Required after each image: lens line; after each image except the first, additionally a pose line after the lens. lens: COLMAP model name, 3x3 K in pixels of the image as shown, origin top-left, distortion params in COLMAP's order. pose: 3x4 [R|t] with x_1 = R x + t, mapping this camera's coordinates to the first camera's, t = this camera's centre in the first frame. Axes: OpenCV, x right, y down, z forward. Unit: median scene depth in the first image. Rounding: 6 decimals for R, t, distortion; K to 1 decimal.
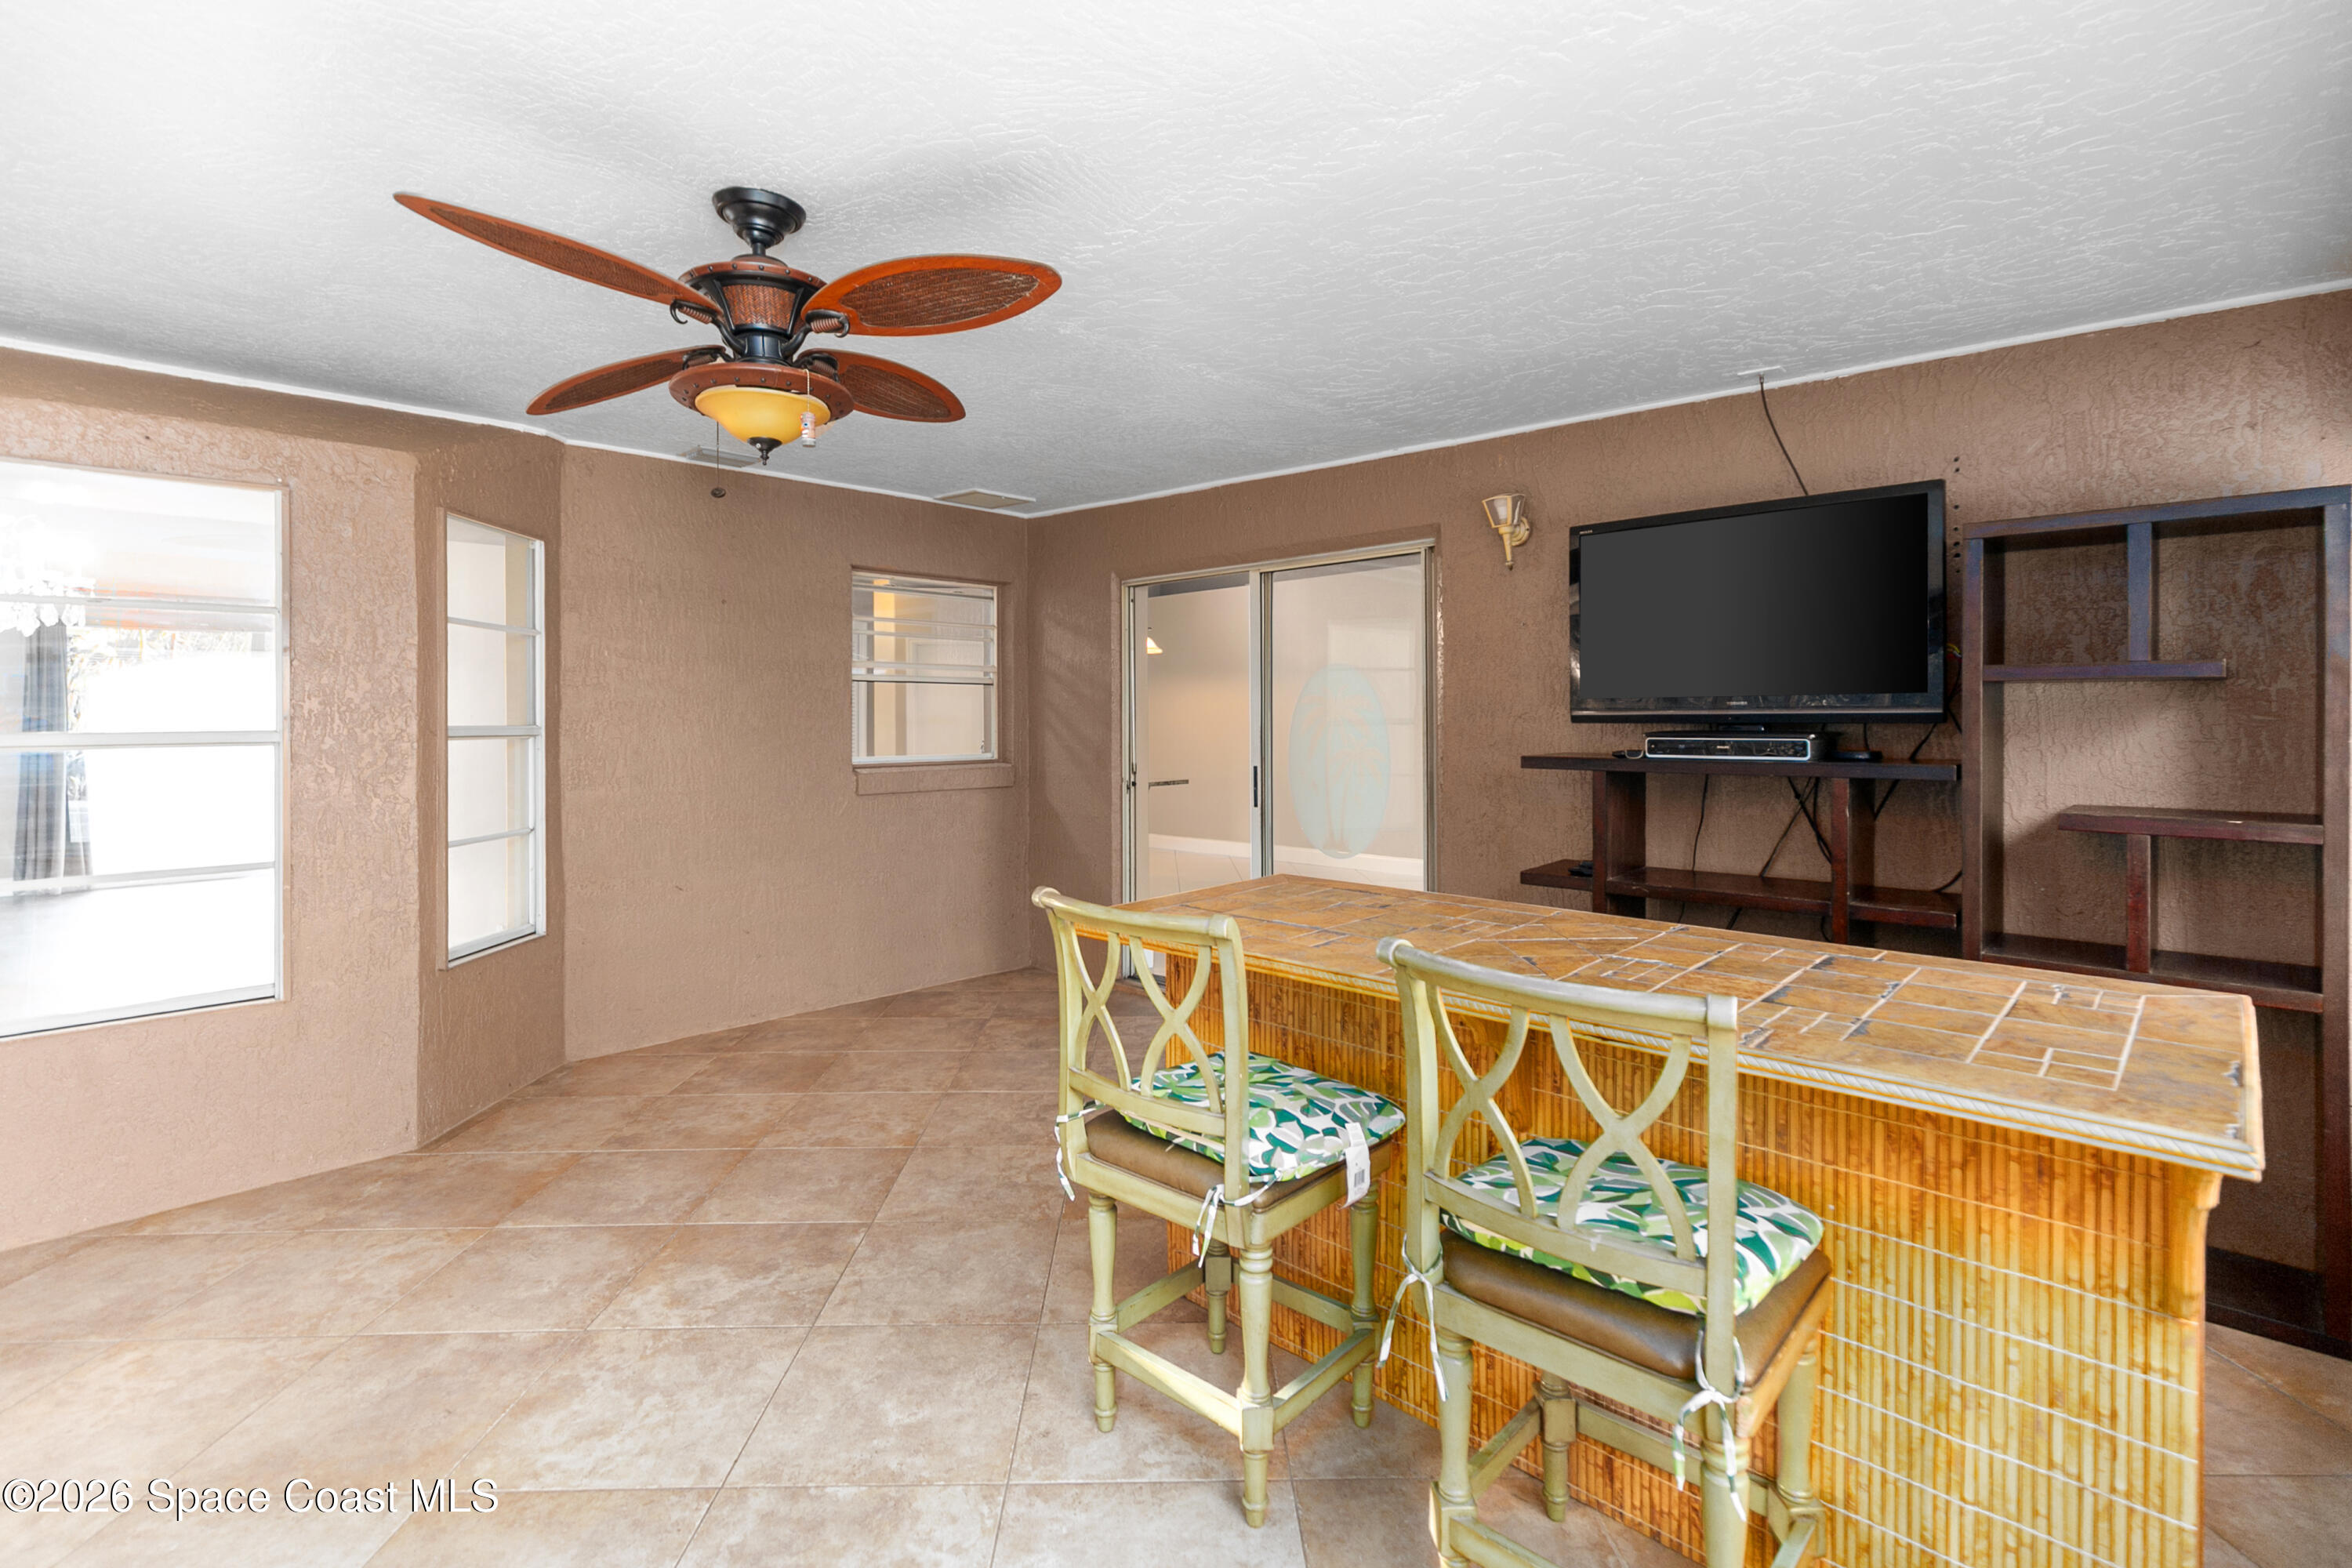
lens RADIAL K [[1092.0, 0, 1172.7], [0, 1092.0, 720.2], [0, 0, 1]] dist [-0.000659, -0.000081]
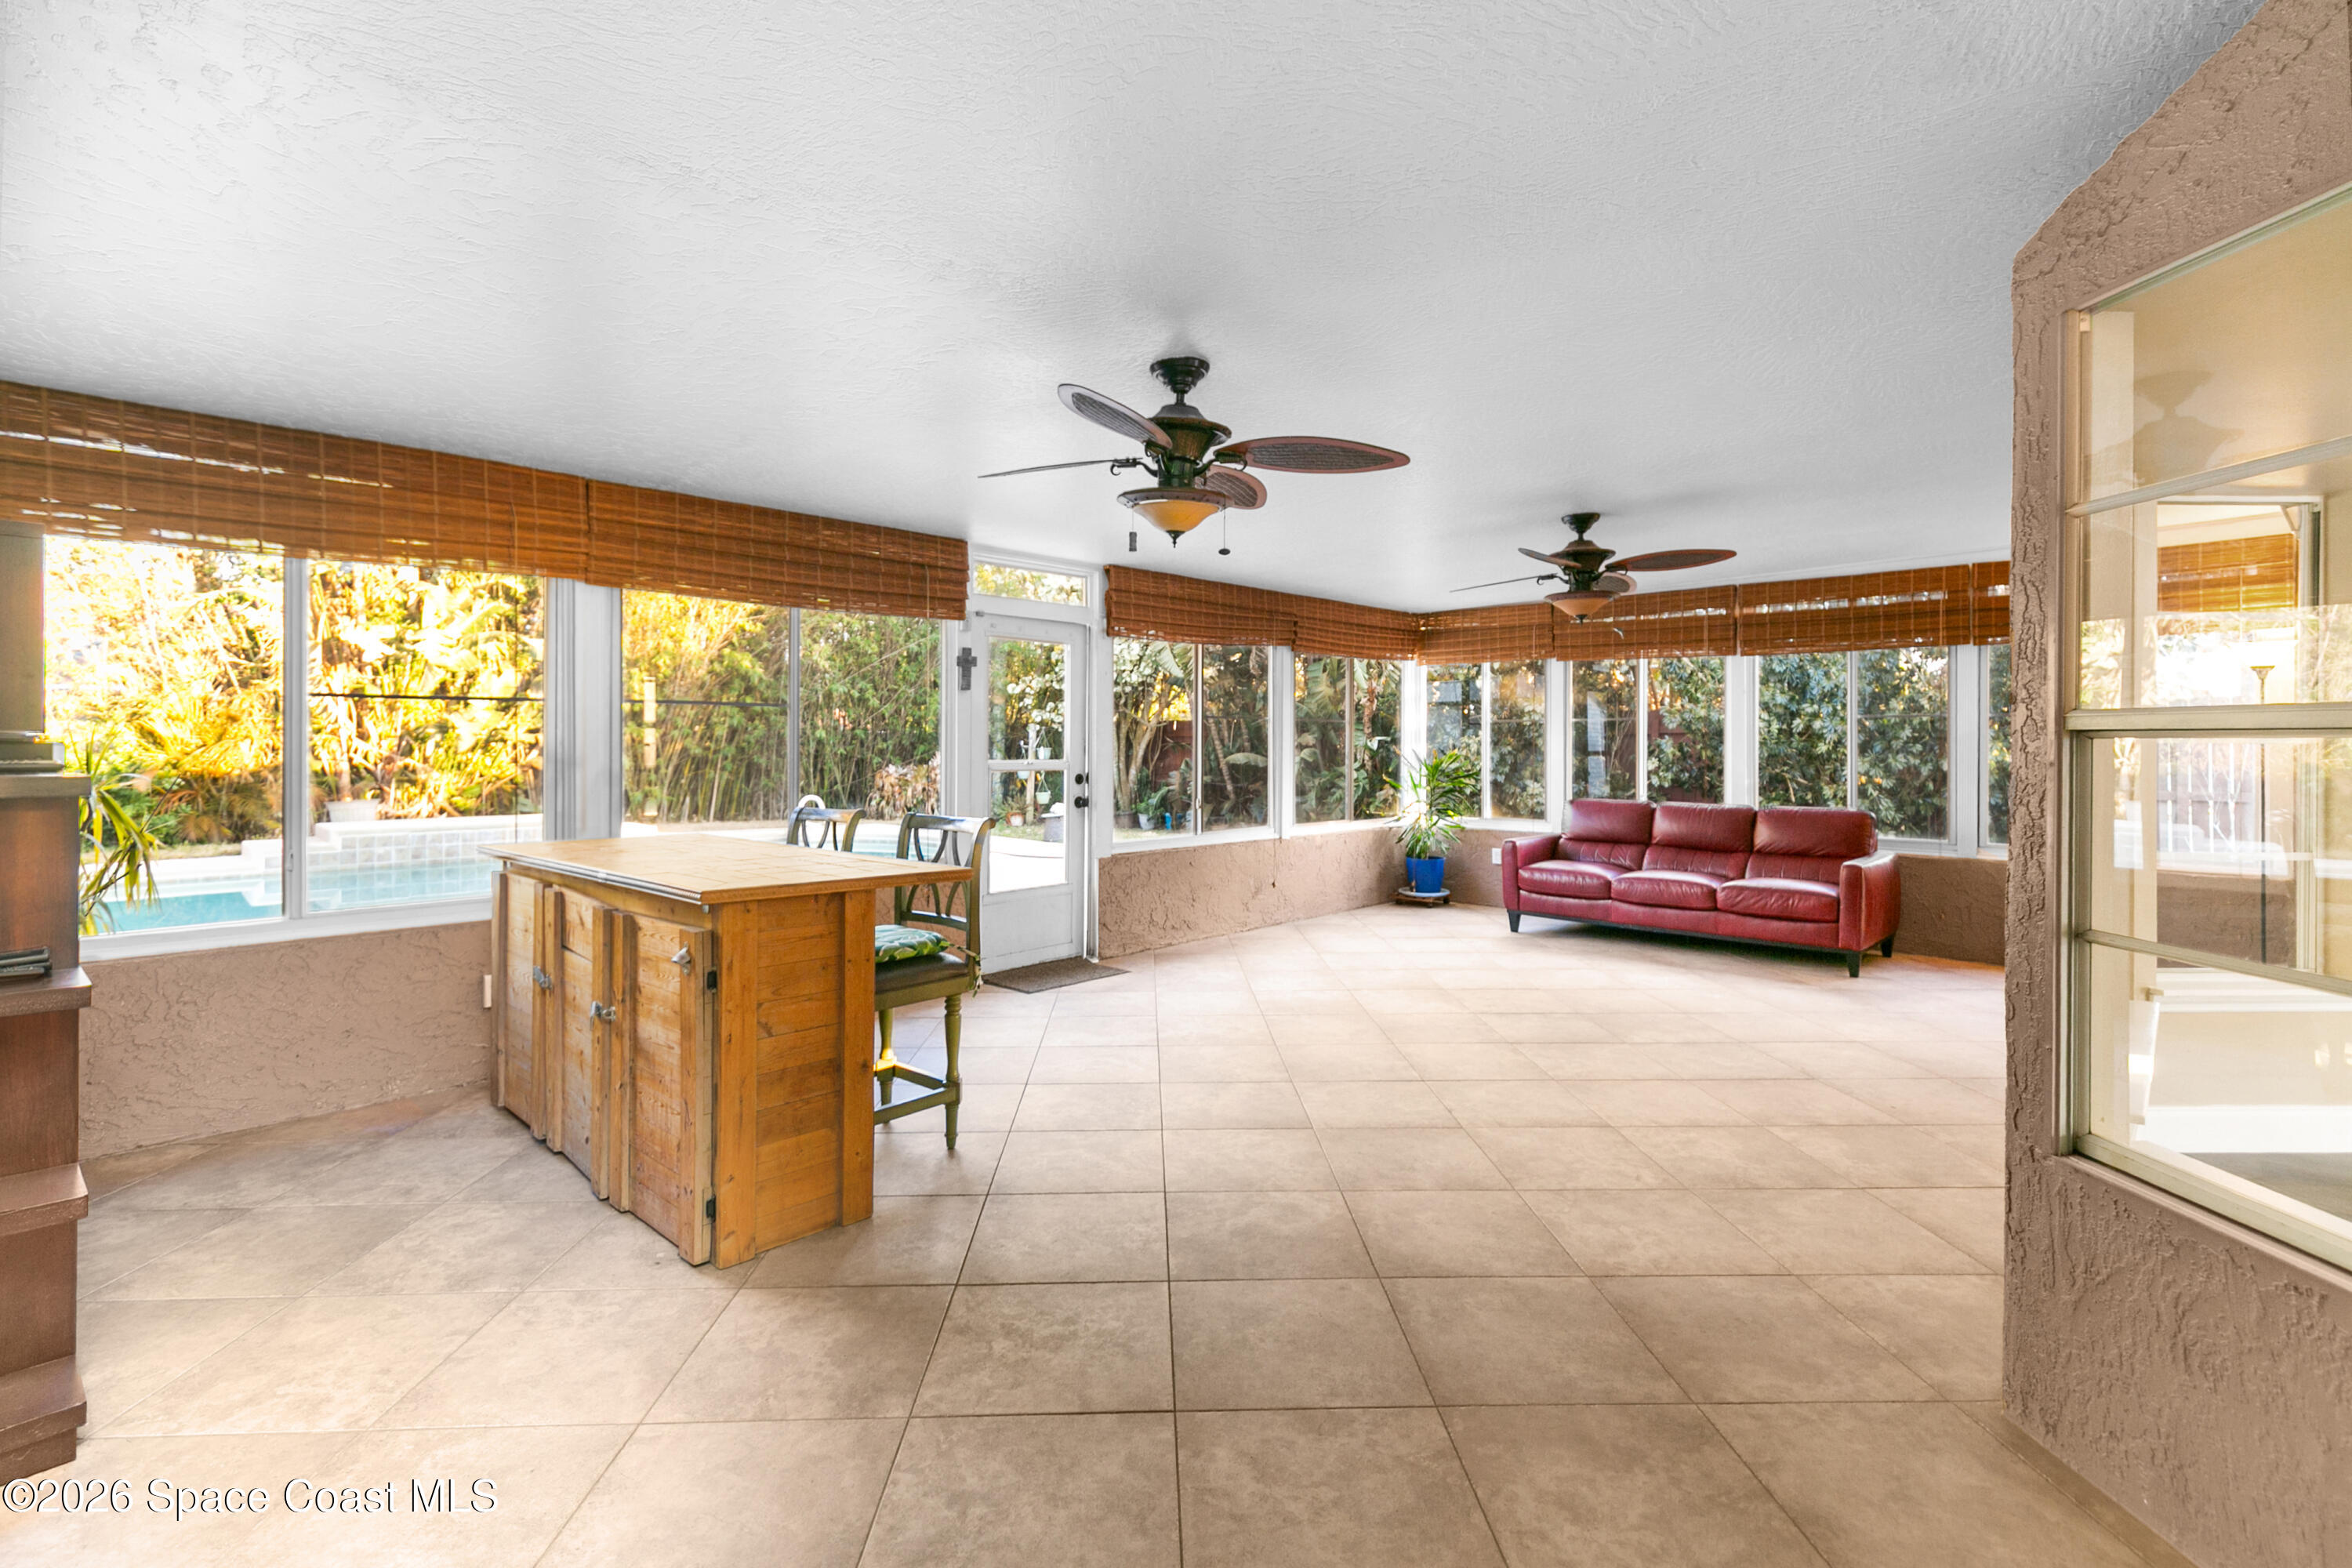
lens RADIAL K [[1092.0, 0, 1172.7], [0, 1092.0, 720.2], [0, 0, 1]] dist [-0.000659, -0.000081]
pose [[-0.999868, 0.001607, -0.016162, -0.220208], [0.001922, 0.999809, -0.019451, 0.020289], [0.016127, -0.019480, -0.999680, 1.556476]]
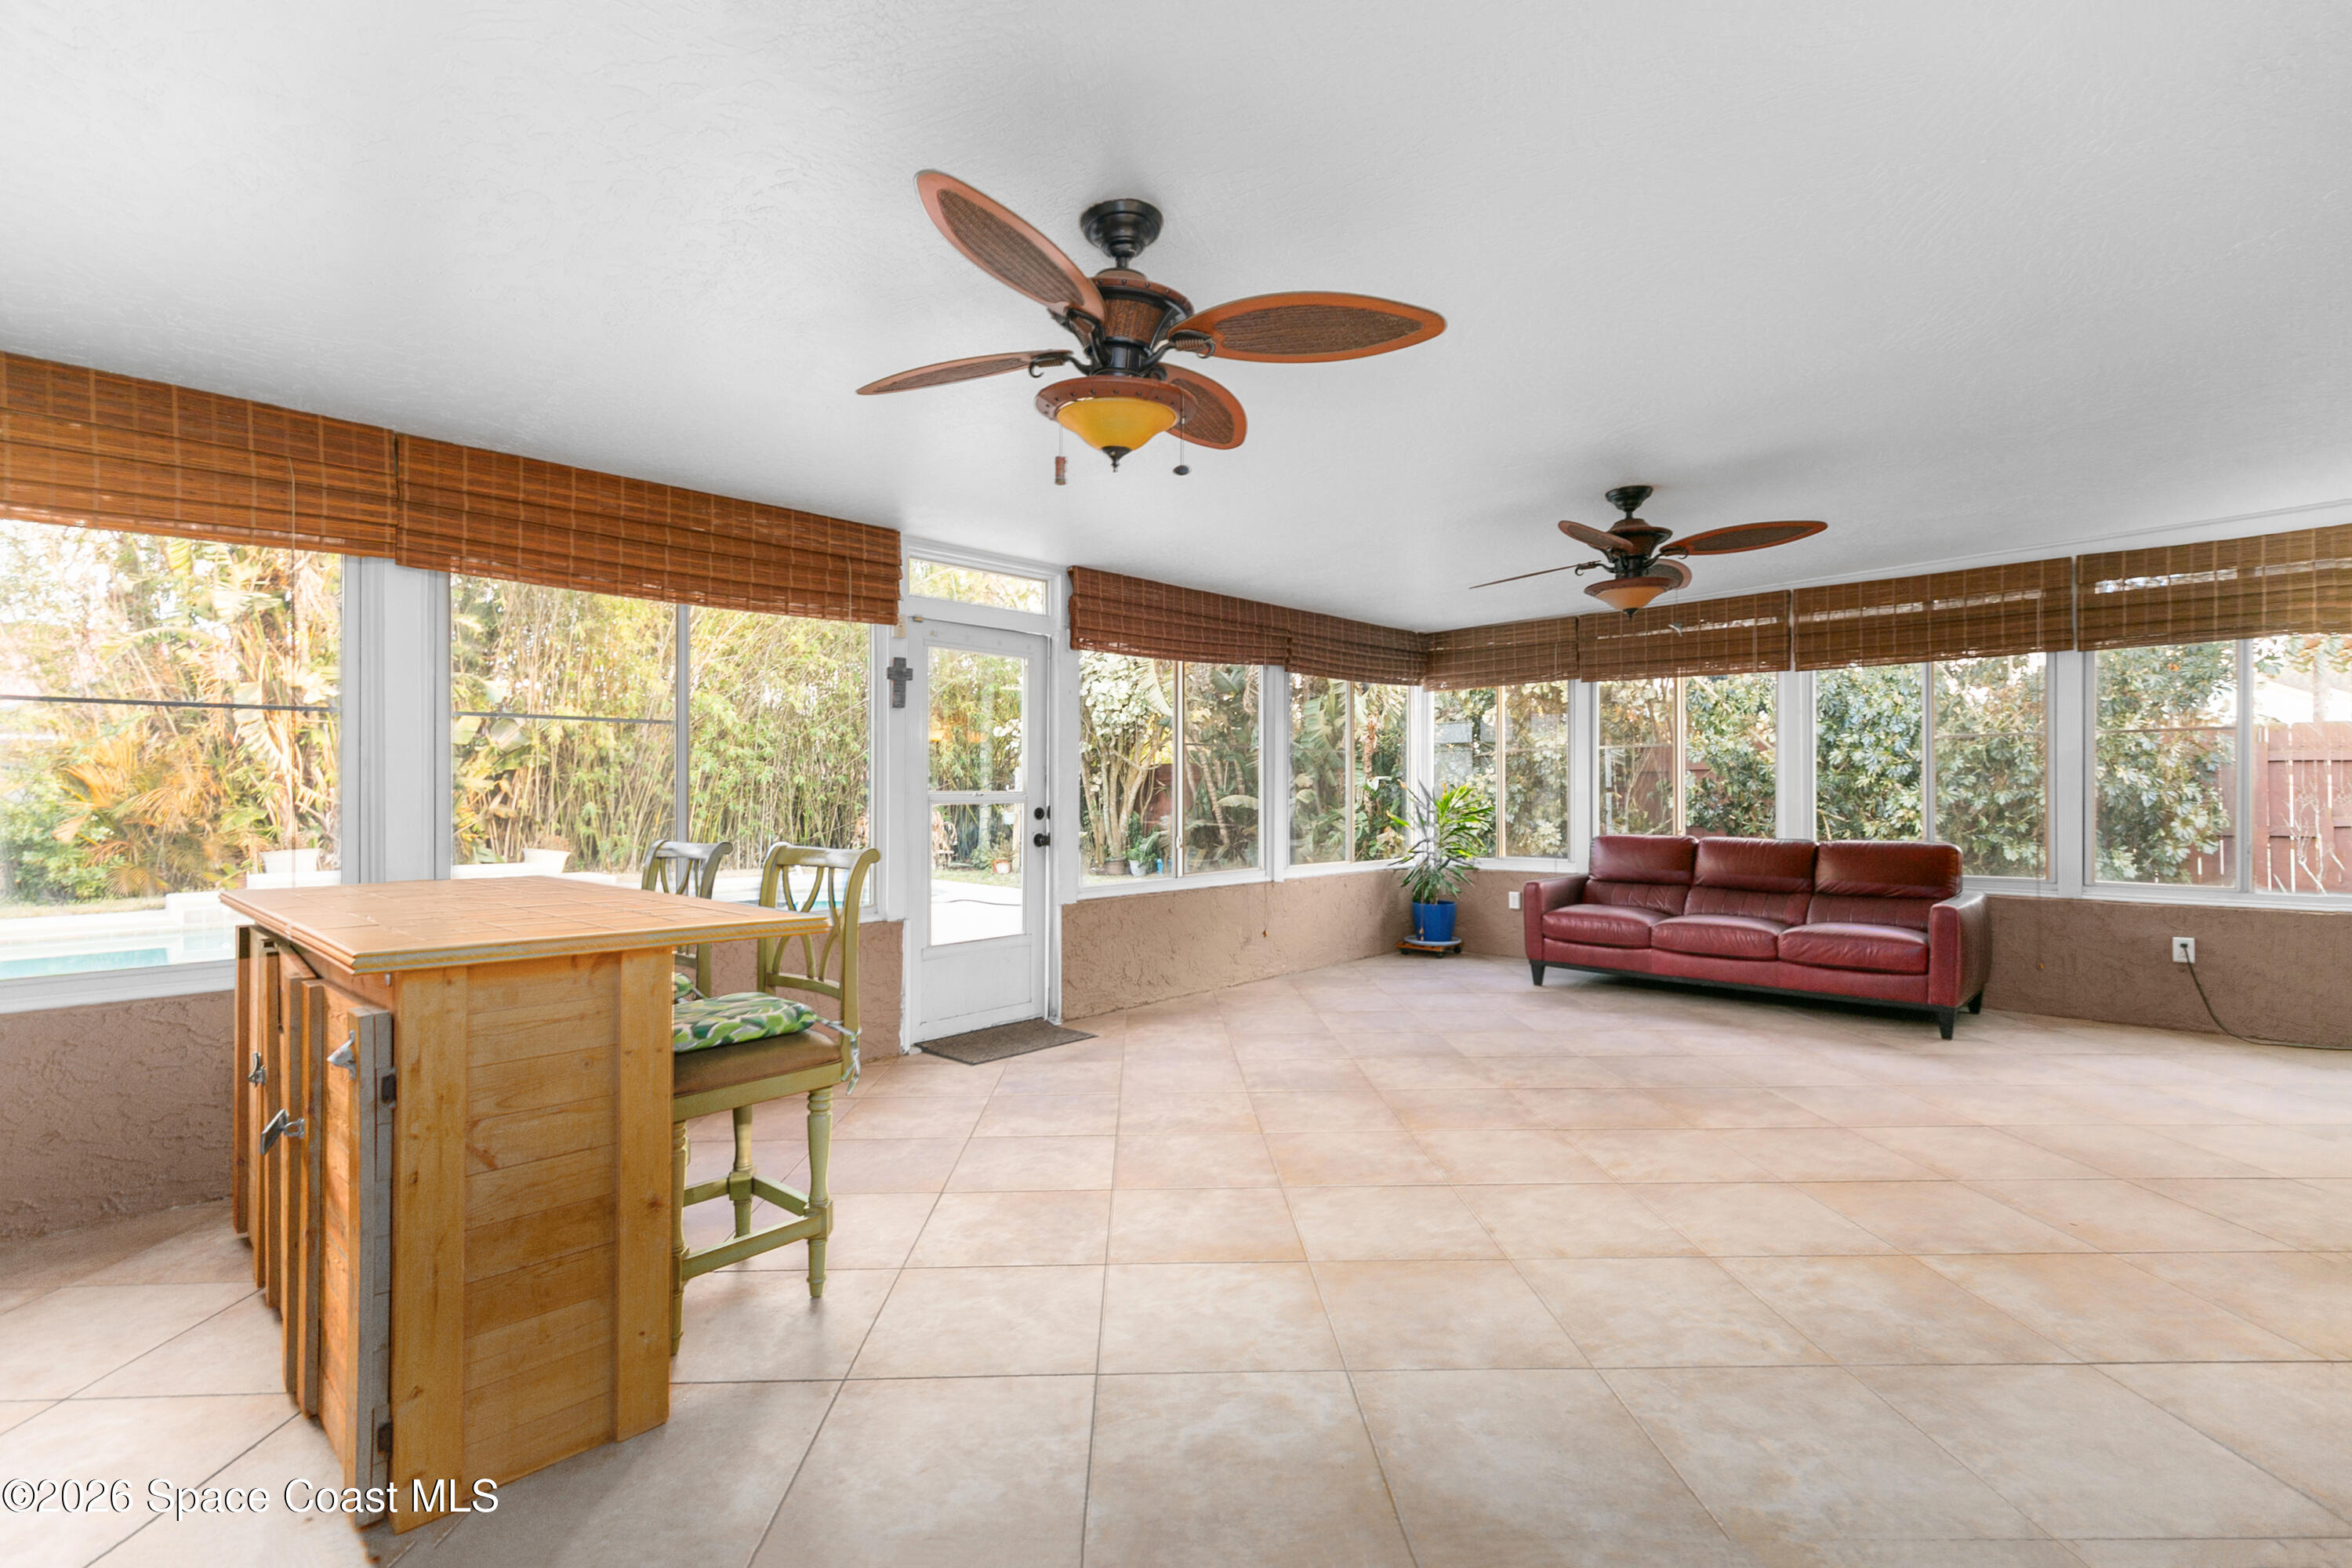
lens RADIAL K [[1108.2, 0, 1176.0], [0, 1108.2, 784.0], [0, 0, 1]] dist [0.001635, 0.000313]
pose [[-0.999706, 0.007560, -0.023031, -0.254117], [0.007646, 0.999964, -0.003680, 0.046714], [0.023002, -0.003855, -0.999728, 1.339448]]
